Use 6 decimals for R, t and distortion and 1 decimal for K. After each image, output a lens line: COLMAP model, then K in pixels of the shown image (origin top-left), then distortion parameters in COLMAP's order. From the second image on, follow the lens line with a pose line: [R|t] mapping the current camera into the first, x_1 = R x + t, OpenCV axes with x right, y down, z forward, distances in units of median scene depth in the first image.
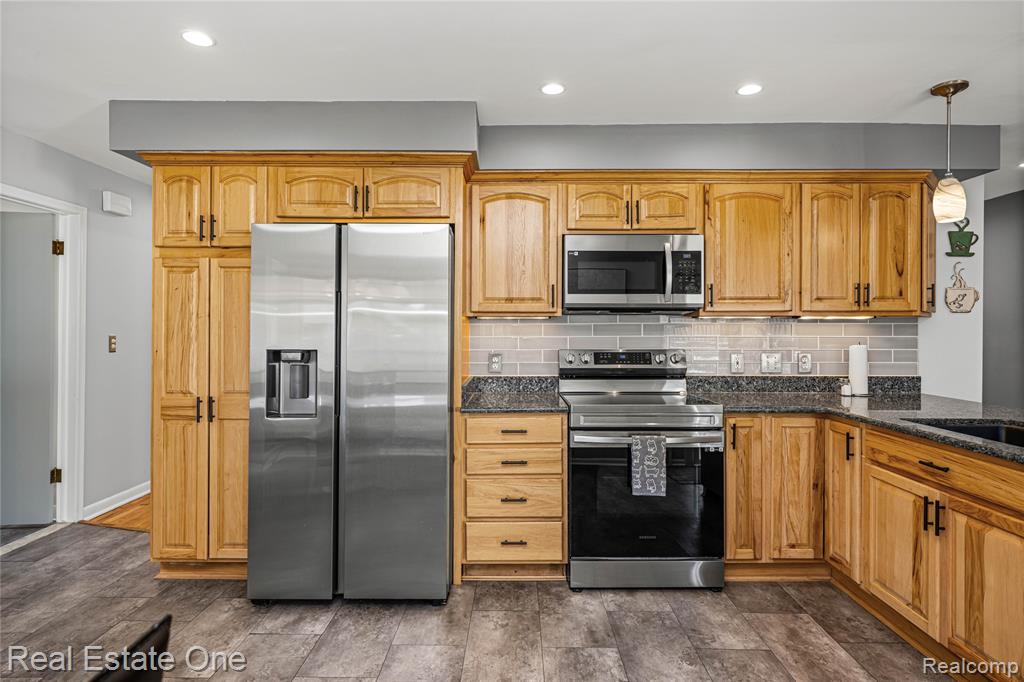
lens RADIAL K [[556.9, 0, 511.5], [0, 556.9, 331.6], [0, 0, 1]] dist [0.003590, -0.004114]
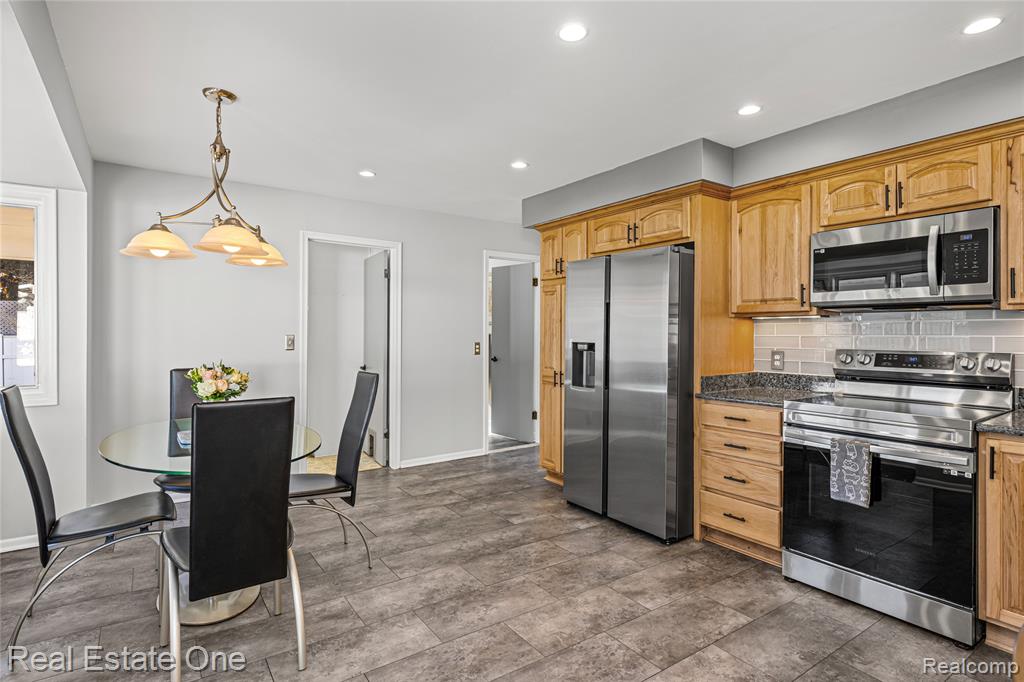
lens RADIAL K [[529.9, 0, 510.9], [0, 529.9, 333.6], [0, 0, 1]] dist [0.003987, -0.000509]
pose [[0.572076, 0.002425, -0.820197, 0.619582], [-0.000516, 0.999996, 0.002596, 0.003885], [0.820201, -0.001062, 0.572075, 0.011679]]
